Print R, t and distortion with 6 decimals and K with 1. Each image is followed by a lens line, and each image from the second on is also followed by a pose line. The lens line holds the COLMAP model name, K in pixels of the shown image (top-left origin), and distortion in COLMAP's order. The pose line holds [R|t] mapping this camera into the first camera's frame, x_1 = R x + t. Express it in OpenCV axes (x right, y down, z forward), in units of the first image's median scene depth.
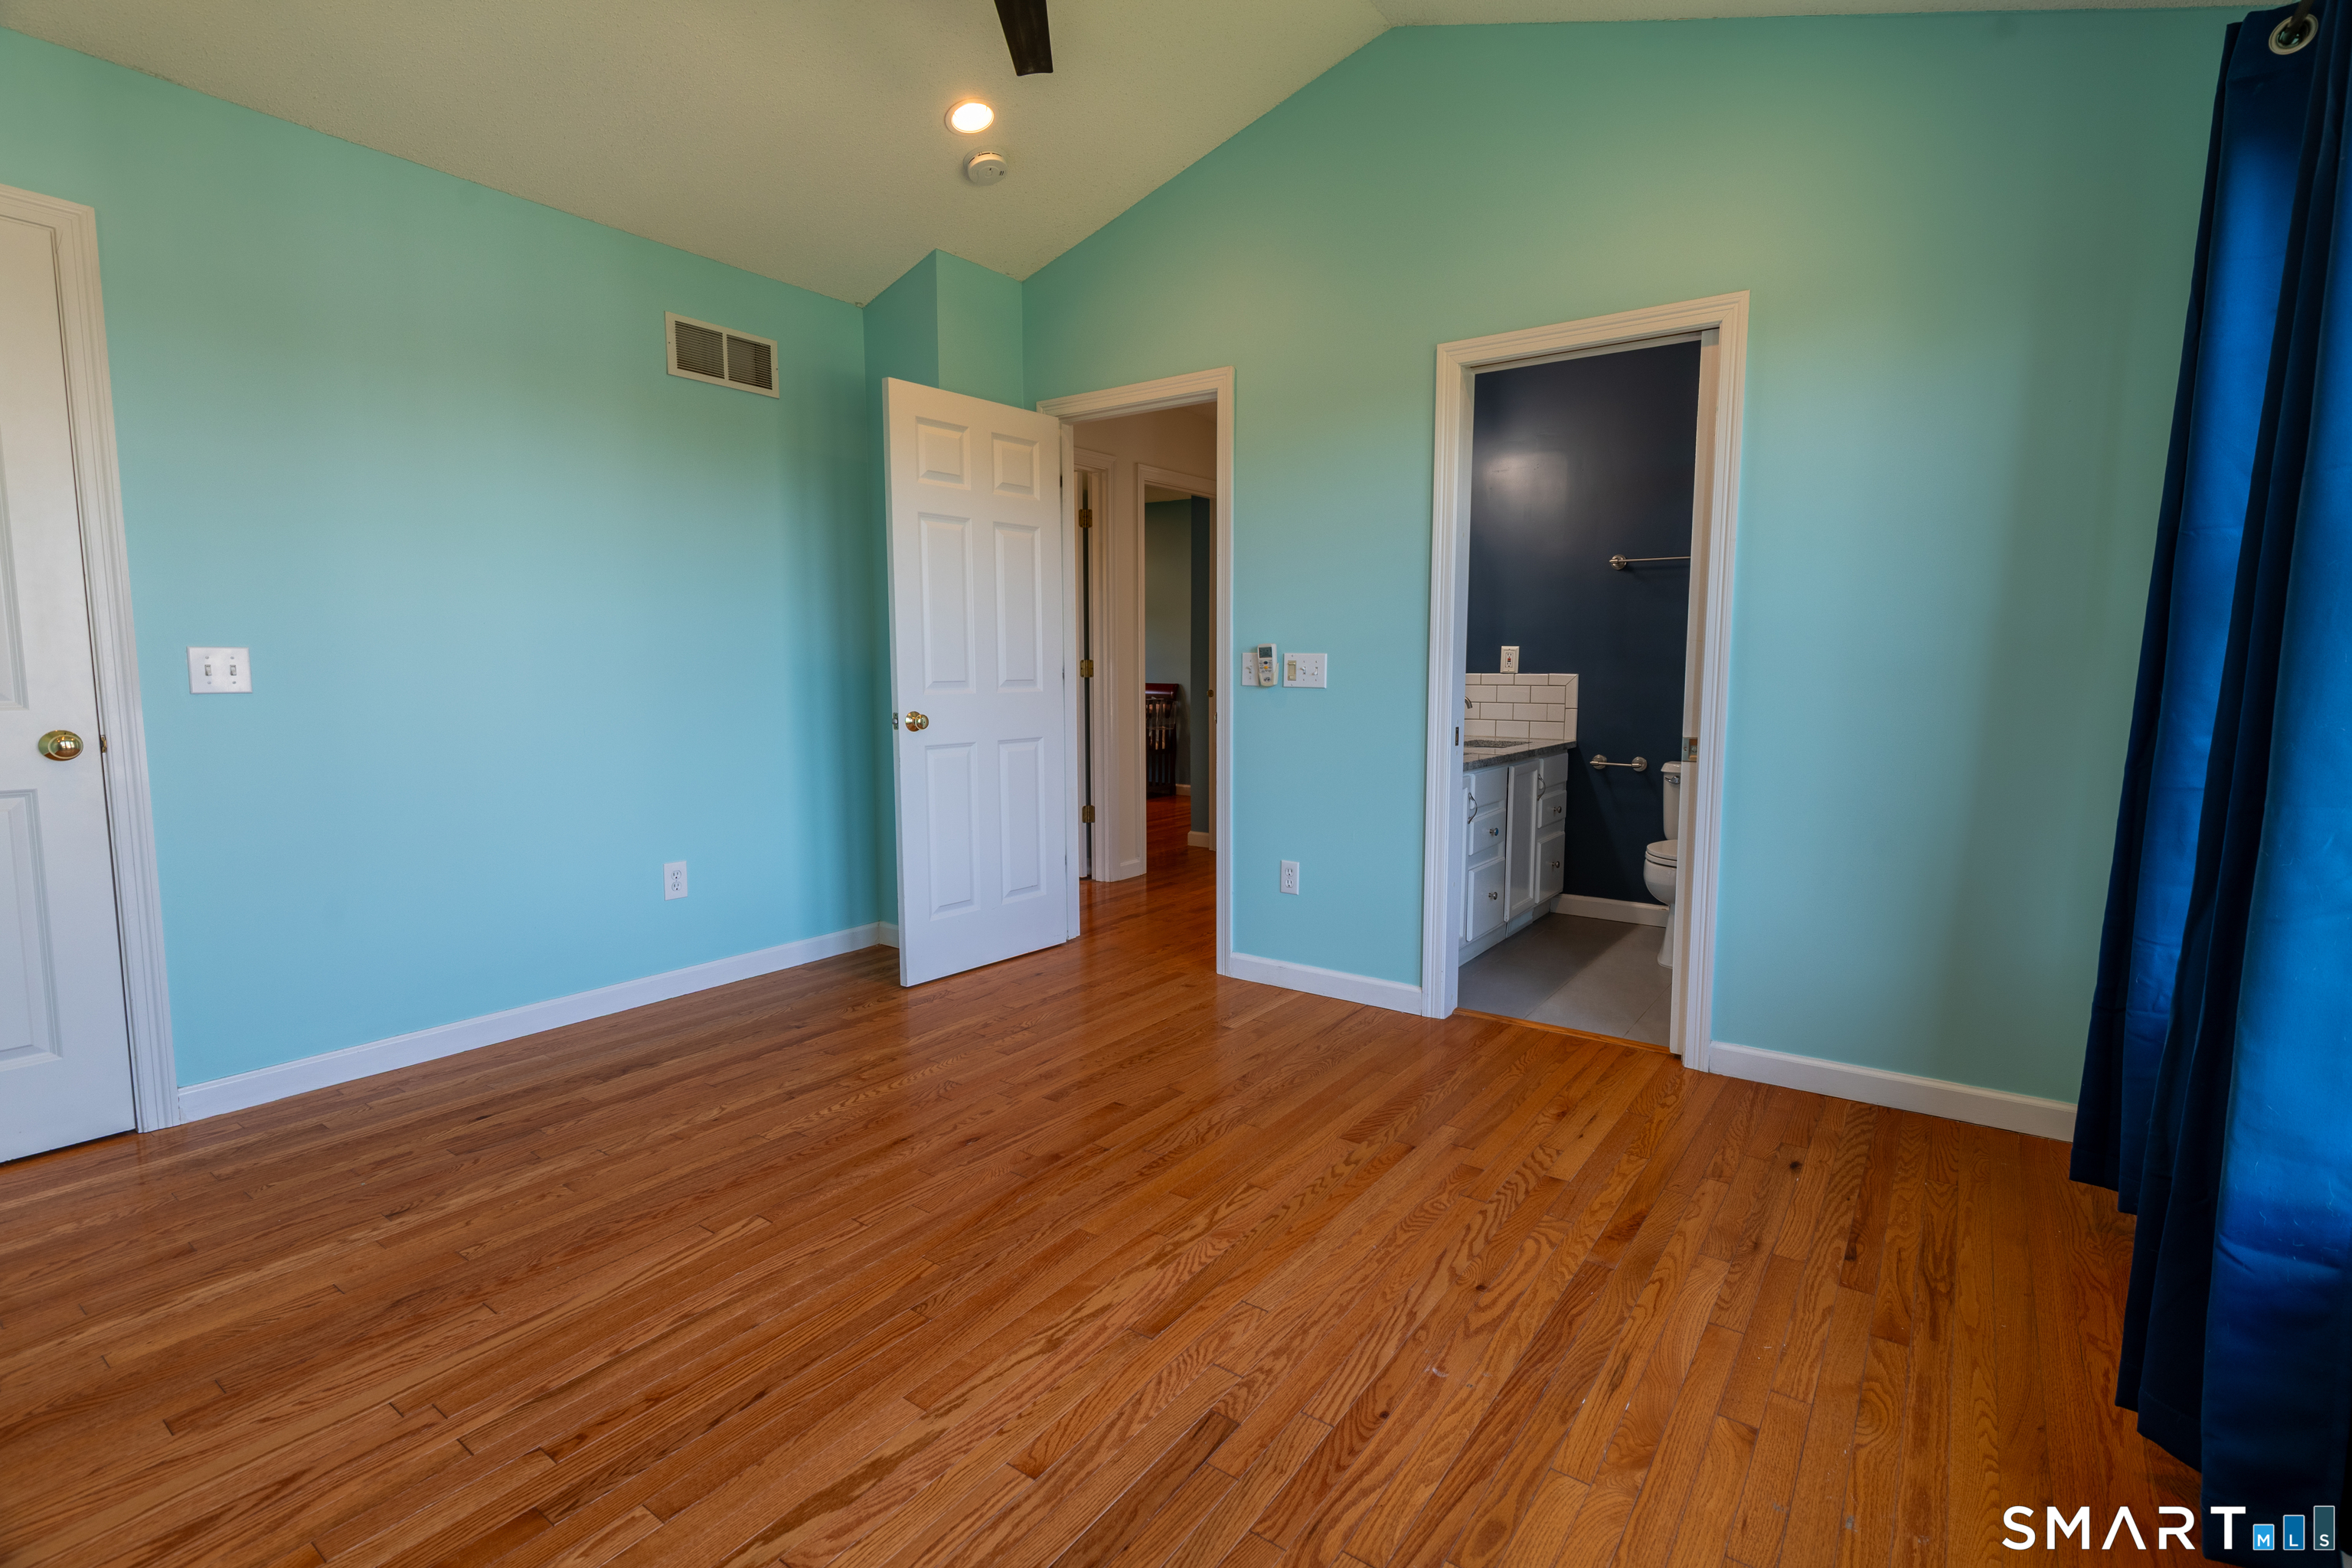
lens RADIAL K [[1065.3, 0, 1183.6], [0, 1065.3, 789.7], [0, 0, 1]] dist [0.005689, -0.000405]
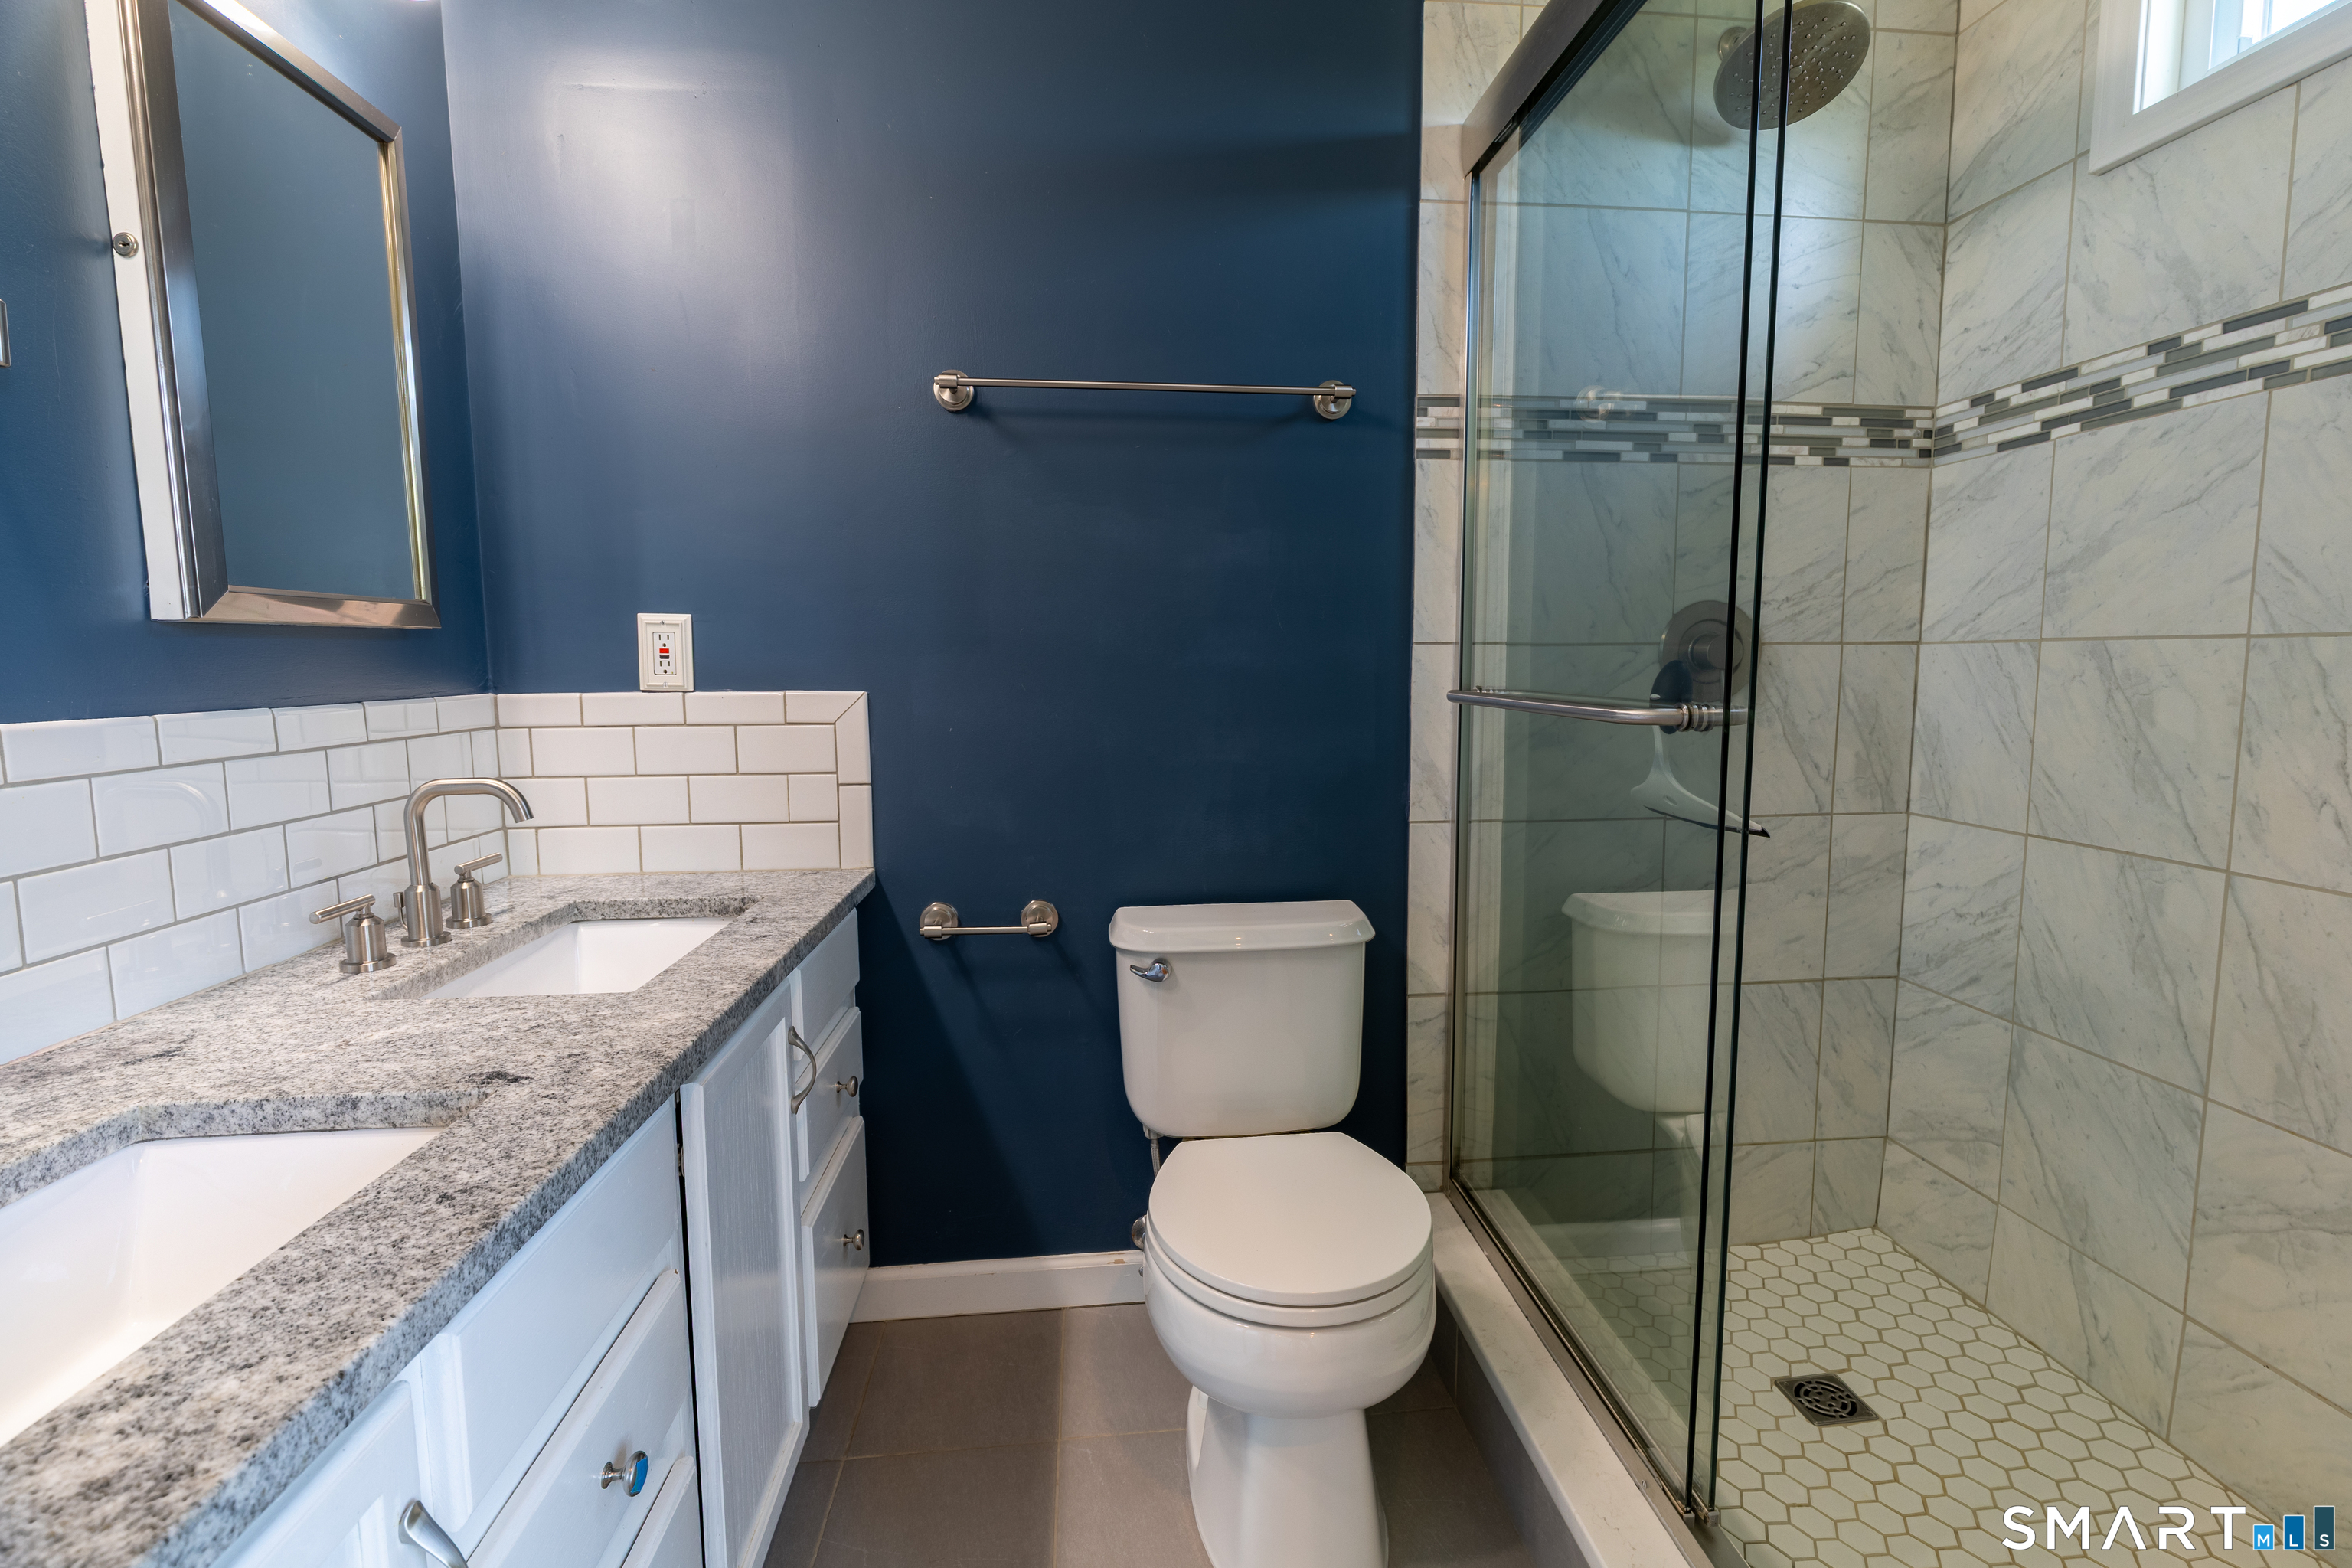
lens RADIAL K [[1065.3, 0, 1193.1], [0, 1065.3, 774.2], [0, 0, 1]] dist [0.005689, -0.000405]
pose [[0.749348, -0.076057, 0.657794, 0.209992], [0.080558, 0.996474, 0.023447, -0.079280], [-0.657258, 0.035421, 0.752833, 0.646725]]
